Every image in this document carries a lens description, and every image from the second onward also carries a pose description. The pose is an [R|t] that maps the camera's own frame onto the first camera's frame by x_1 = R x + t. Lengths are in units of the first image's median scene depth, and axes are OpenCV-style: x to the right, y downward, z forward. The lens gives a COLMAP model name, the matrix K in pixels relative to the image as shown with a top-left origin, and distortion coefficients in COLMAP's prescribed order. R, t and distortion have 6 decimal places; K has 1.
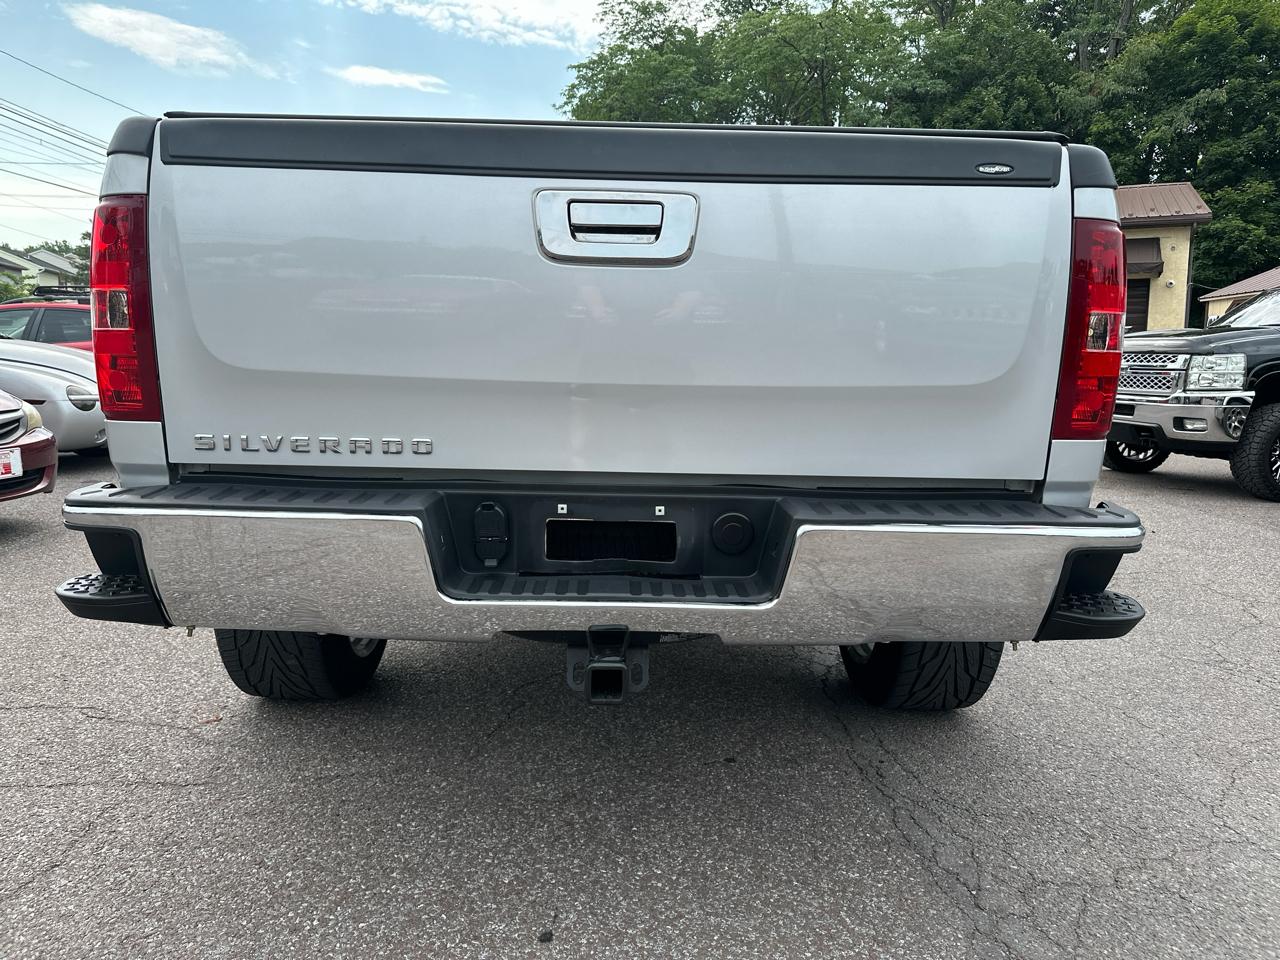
lens RADIAL K [[928.2, 0, 636.2], [0, 928.2, 474.9], [0, 0, 1]] dist [0.009321, -0.009797]
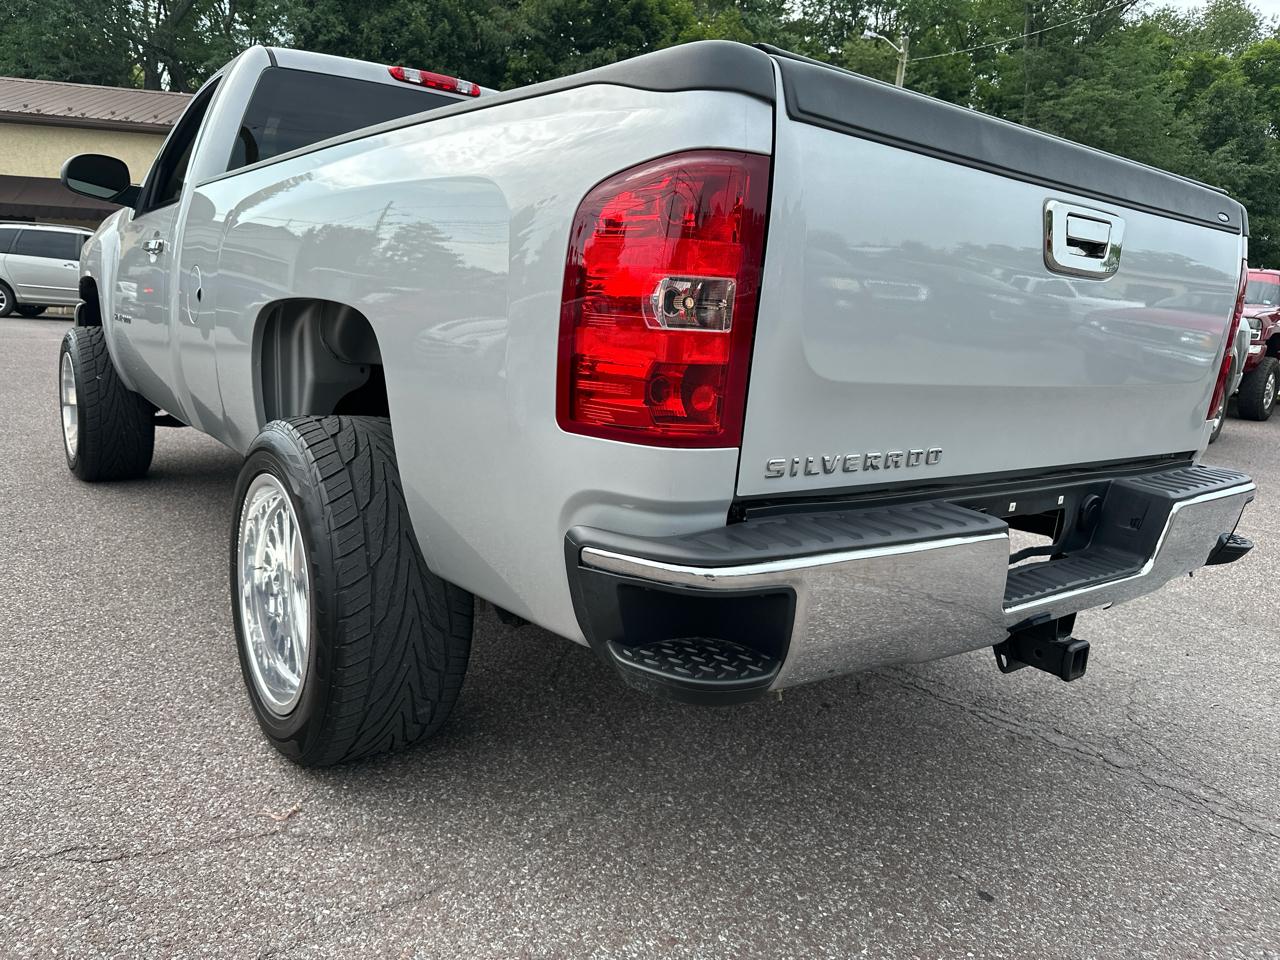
lens RADIAL K [[928.2, 0, 636.2], [0, 928.2, 474.9], [0, 0, 1]] dist [0.009321, -0.009797]
pose [[0.796657, -0.081282, 0.598941, -0.982233], [0.024529, 0.994448, 0.102329, -0.108626], [-0.603933, -0.066830, 0.794228, 0.394475]]
